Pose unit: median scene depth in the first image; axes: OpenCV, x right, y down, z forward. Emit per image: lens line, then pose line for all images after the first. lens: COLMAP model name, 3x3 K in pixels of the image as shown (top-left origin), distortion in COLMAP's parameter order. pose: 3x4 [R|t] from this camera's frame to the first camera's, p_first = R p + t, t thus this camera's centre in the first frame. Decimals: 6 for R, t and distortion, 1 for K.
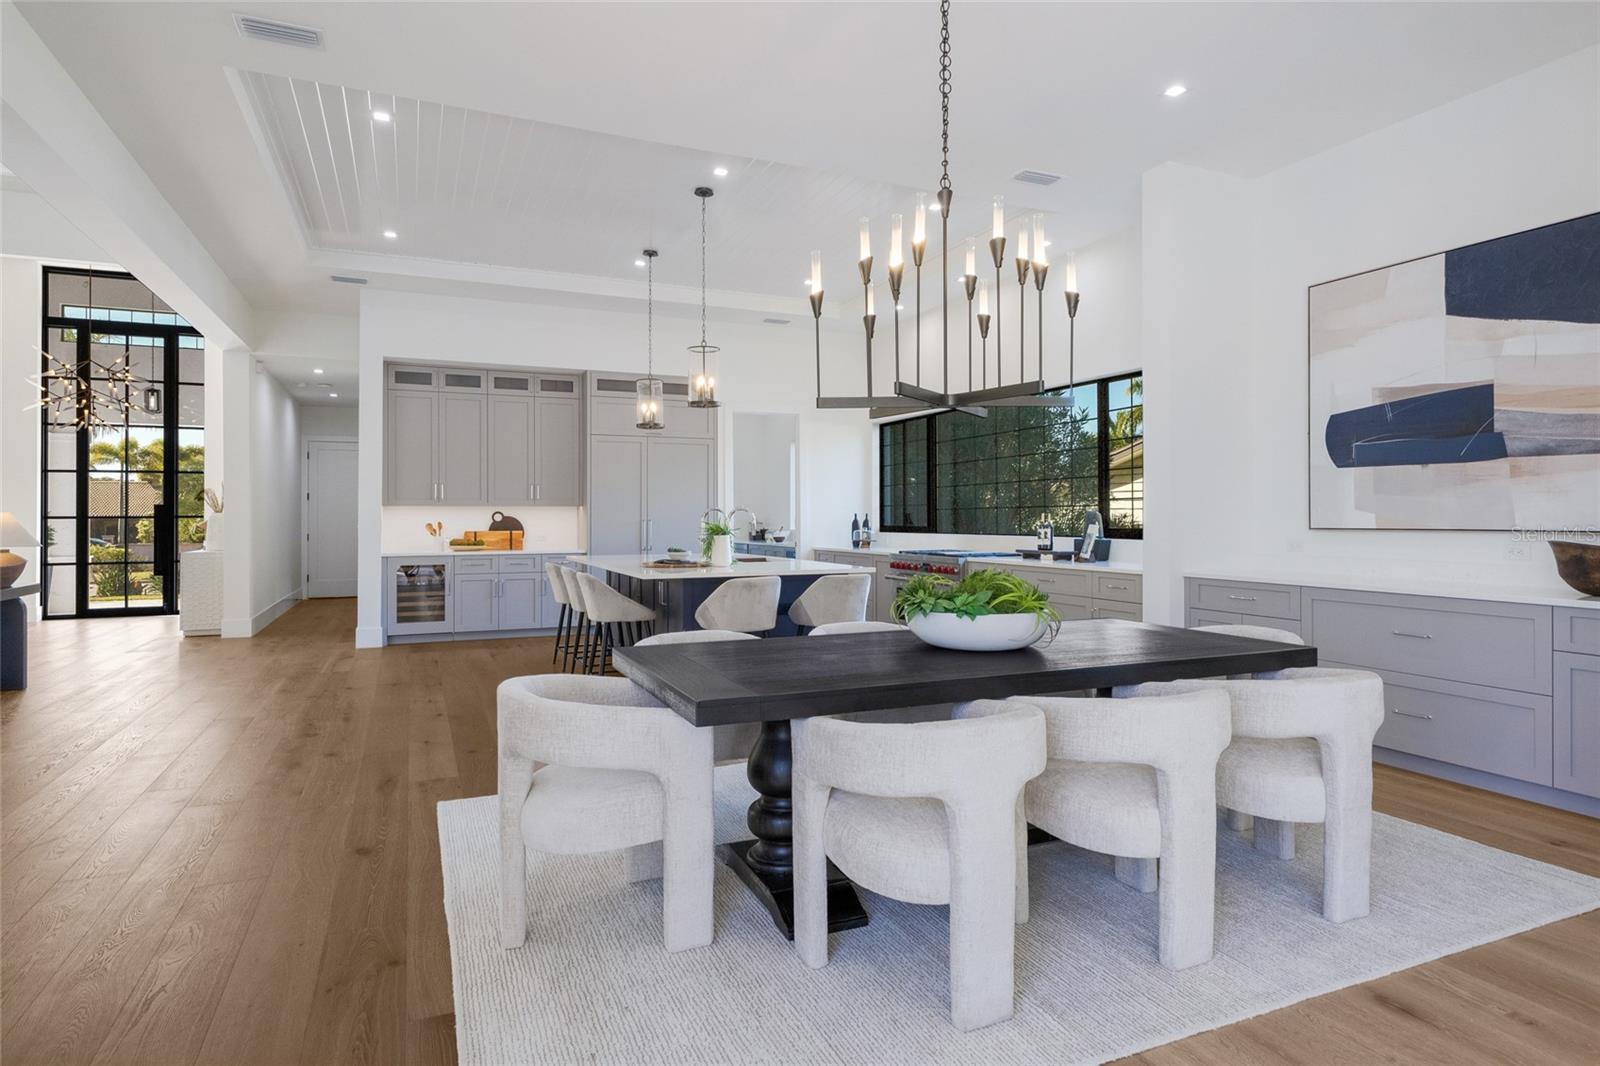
lens RADIAL K [[907.2, 0, 811.1], [0, 907.2, 524.4], [0, 0, 1]] dist [-0.009706, -0.002280]
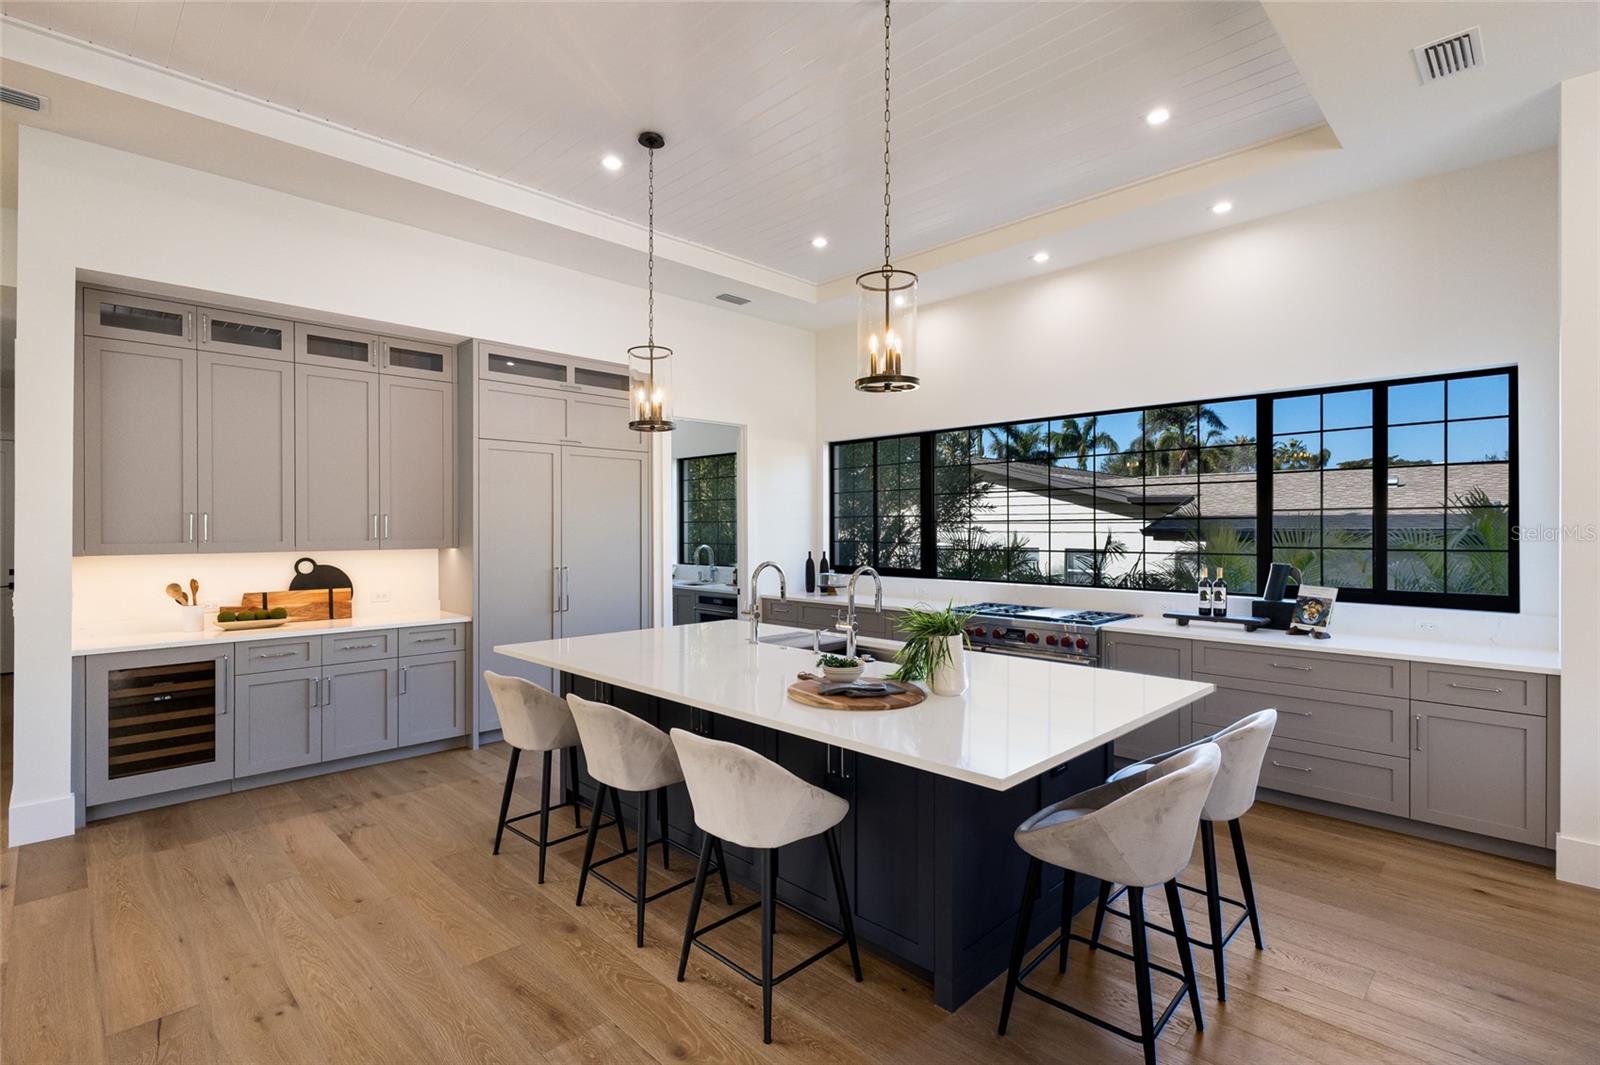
lens RADIAL K [[758.0, 0, 805.1], [0, 758.0, 535.4], [0, 0, 1]] dist [-0.004616, -0.000331]
pose [[0.930671, -0.002109, 0.365852, -0.237590], [0.001606, 0.999997, 0.001679, -0.032368], [-0.365854, -0.000975, 0.930672, 0.436993]]
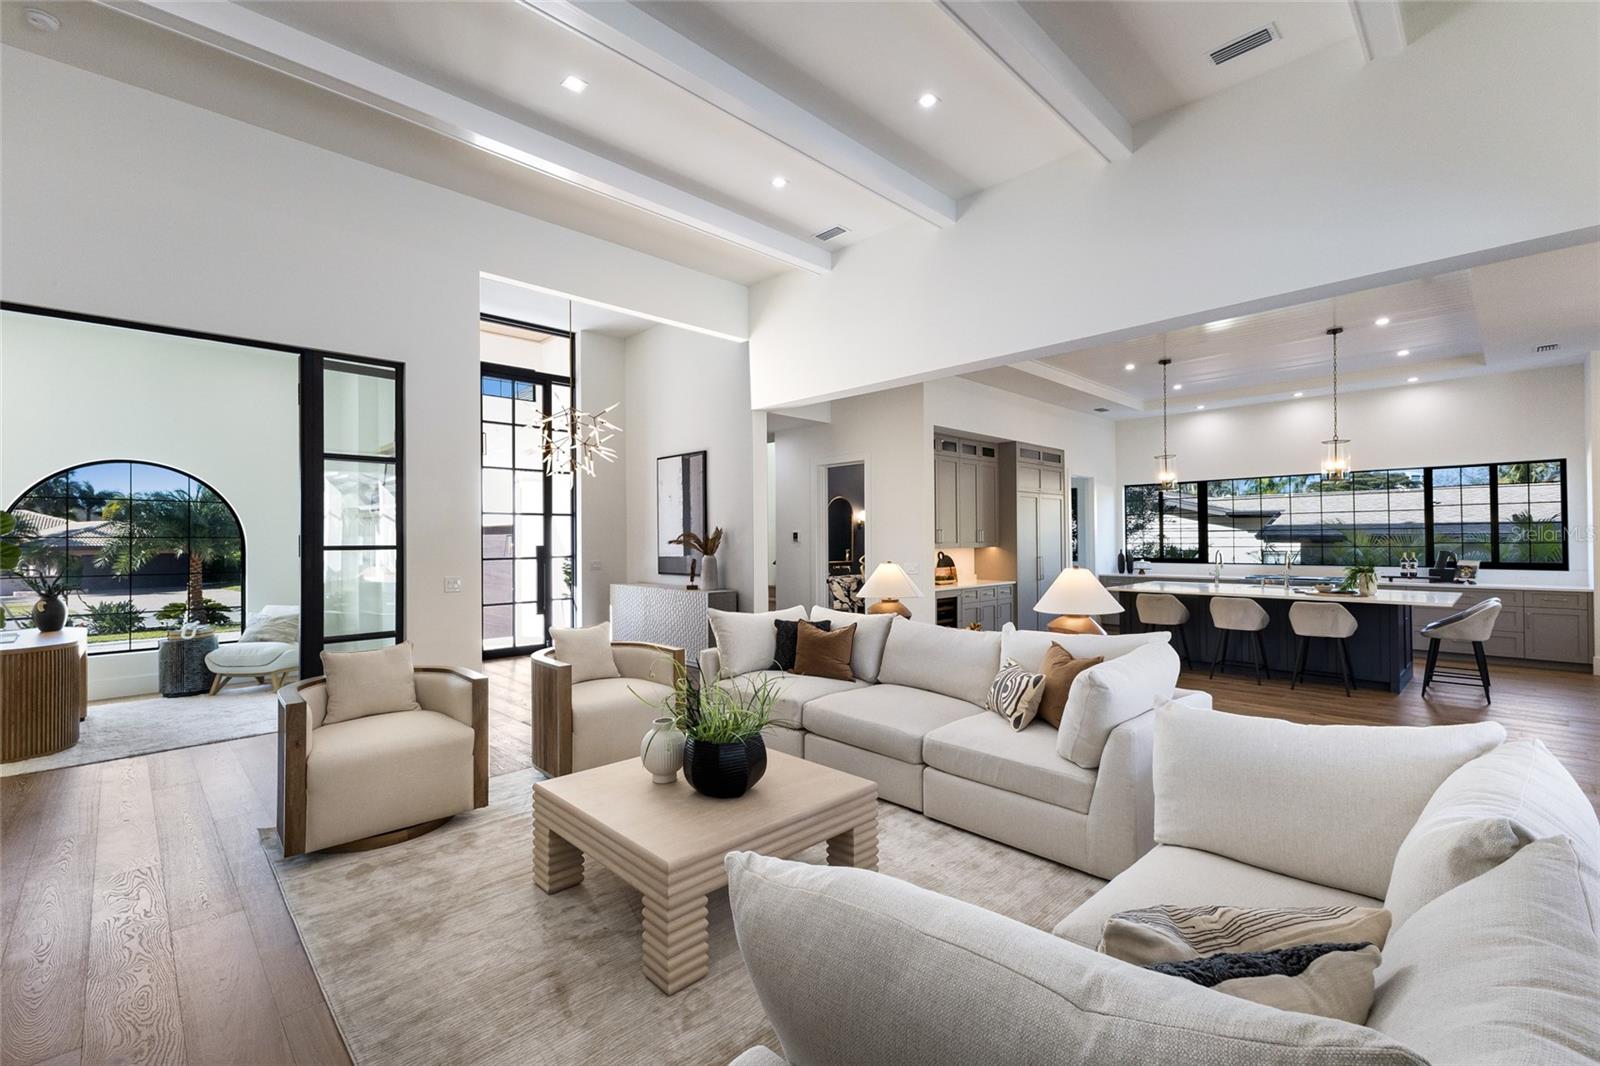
lens RADIAL K [[700.0, 0, 831.9], [0, 700.0, 531.4], [0, 0, 1]] dist [0.015479, 0.000447]
pose [[0.934355, -0.001423, 0.356340, -0.893652], [0.008068, 0.999820, -0.017163, -0.028674], [-0.356251, 0.018911, 0.934199, 0.178952]]
